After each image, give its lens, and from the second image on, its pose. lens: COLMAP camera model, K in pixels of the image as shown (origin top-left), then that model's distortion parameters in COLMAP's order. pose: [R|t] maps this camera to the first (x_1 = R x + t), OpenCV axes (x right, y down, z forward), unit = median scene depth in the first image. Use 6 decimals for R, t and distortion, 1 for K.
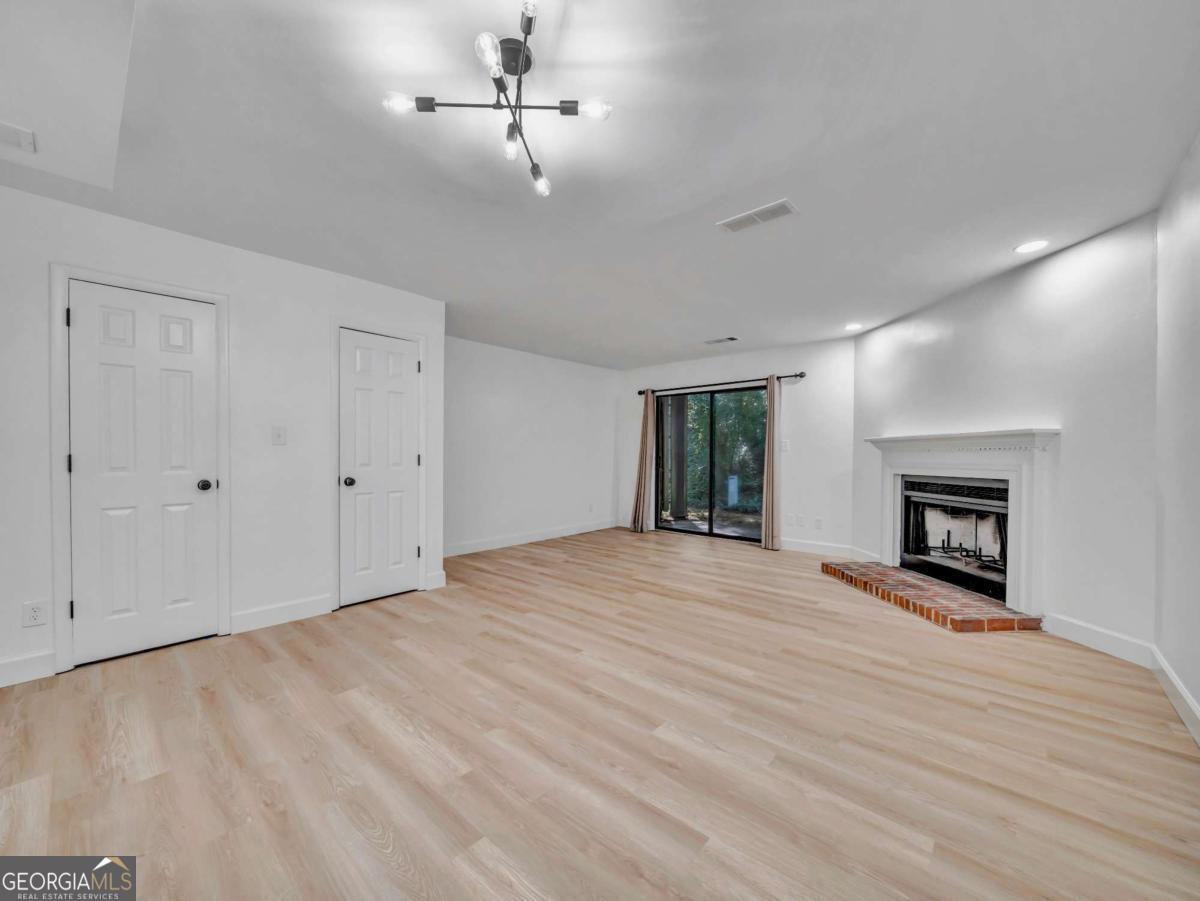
lens RADIAL K [[475.2, 0, 595.3], [0, 475.2, 456.5], [0, 0, 1]] dist [-0.001343, -0.000278]
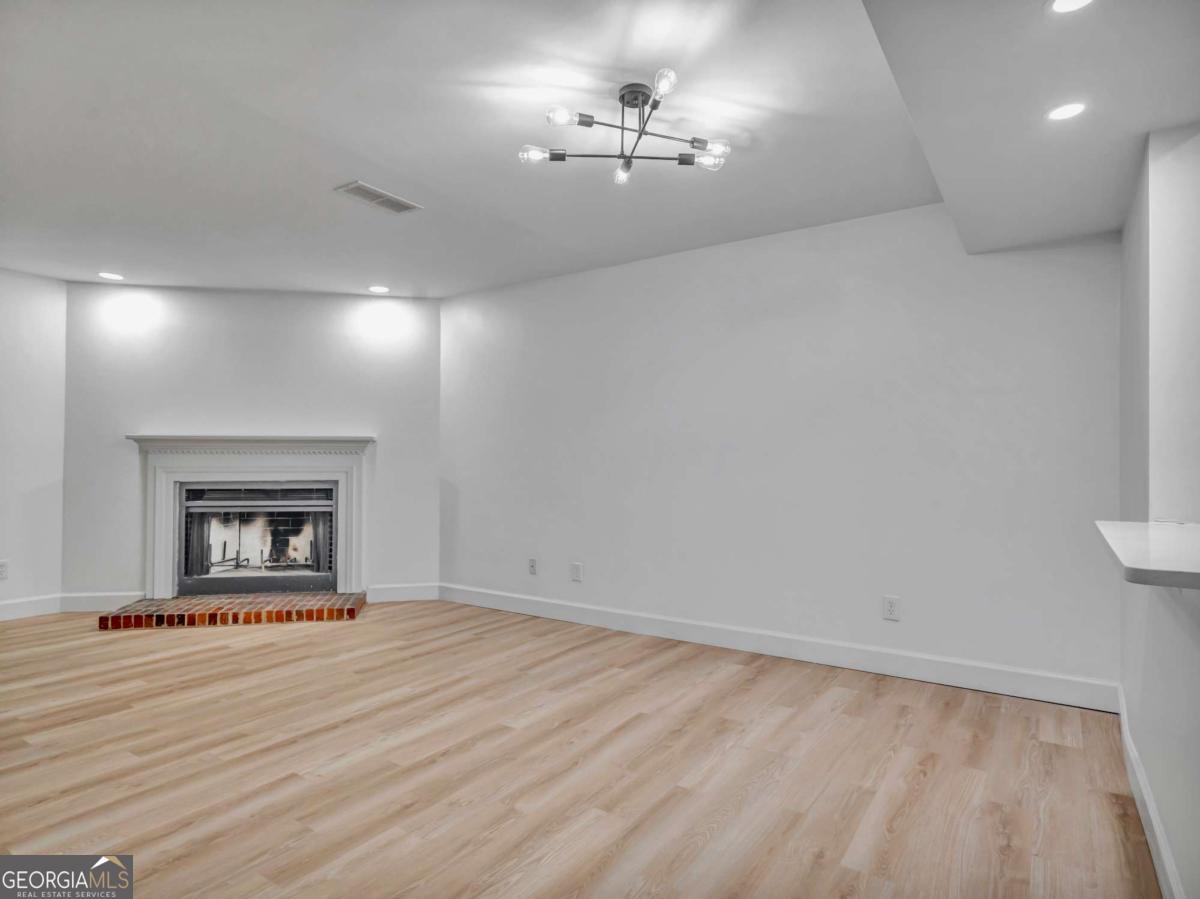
lens RADIAL K [[673.0, 0, 594.7], [0, 673.0, 457.0], [0, 0, 1]] dist [0.002460, 0.001157]
pose [[-0.138870, 0.002658, 0.990307, -0.783062], [-0.001200, 0.999995, -0.002852, -0.001910], [-0.990310, -0.001584, -0.138866, 0.603667]]
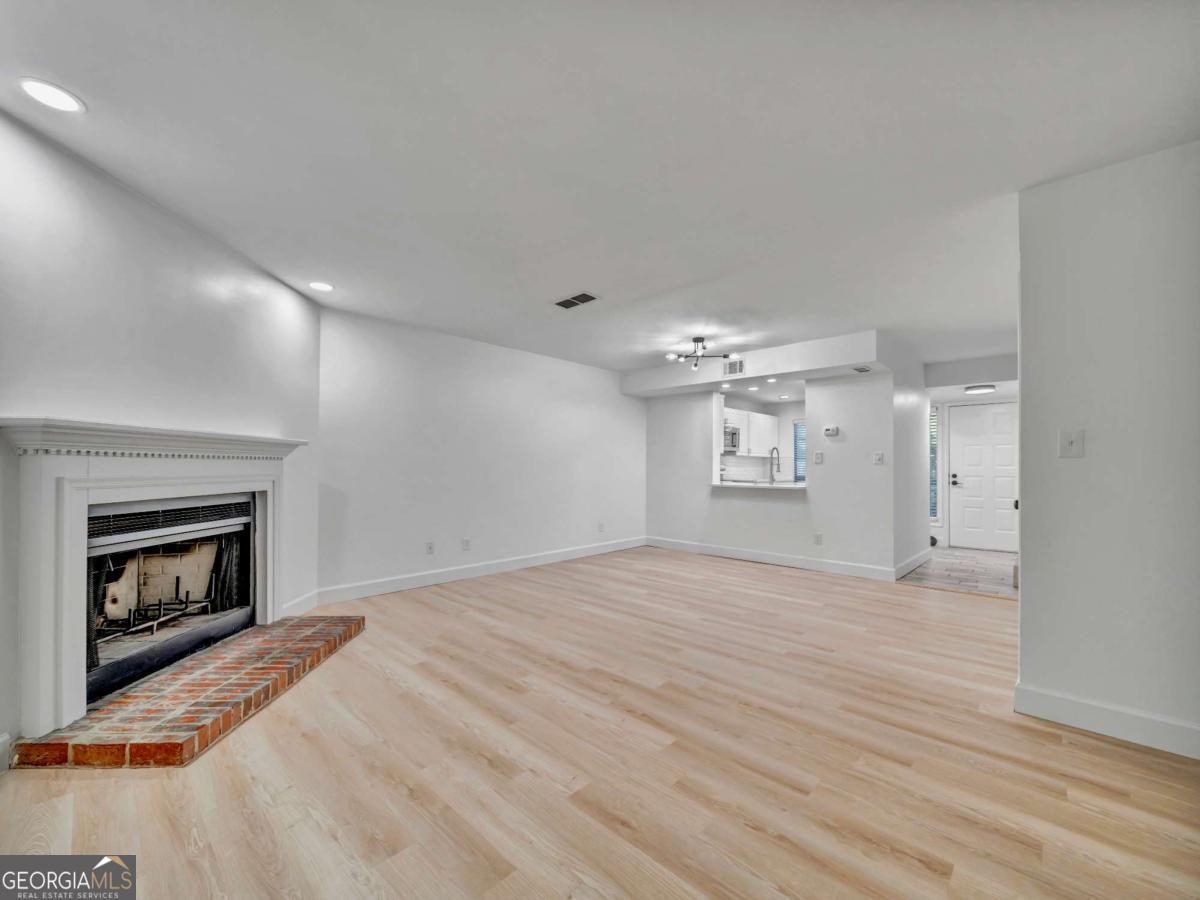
lens RADIAL K [[478.4, 0, 596.3], [0, 478.4, 465.4], [0, 0, 1]] dist [-0.000413, -0.000085]
pose [[-0.999622, -0.008603, 0.026116, 0.185526], [-0.008695, 0.999956, -0.003382, -0.004139], [-0.026086, -0.003608, -0.999653, 1.902579]]
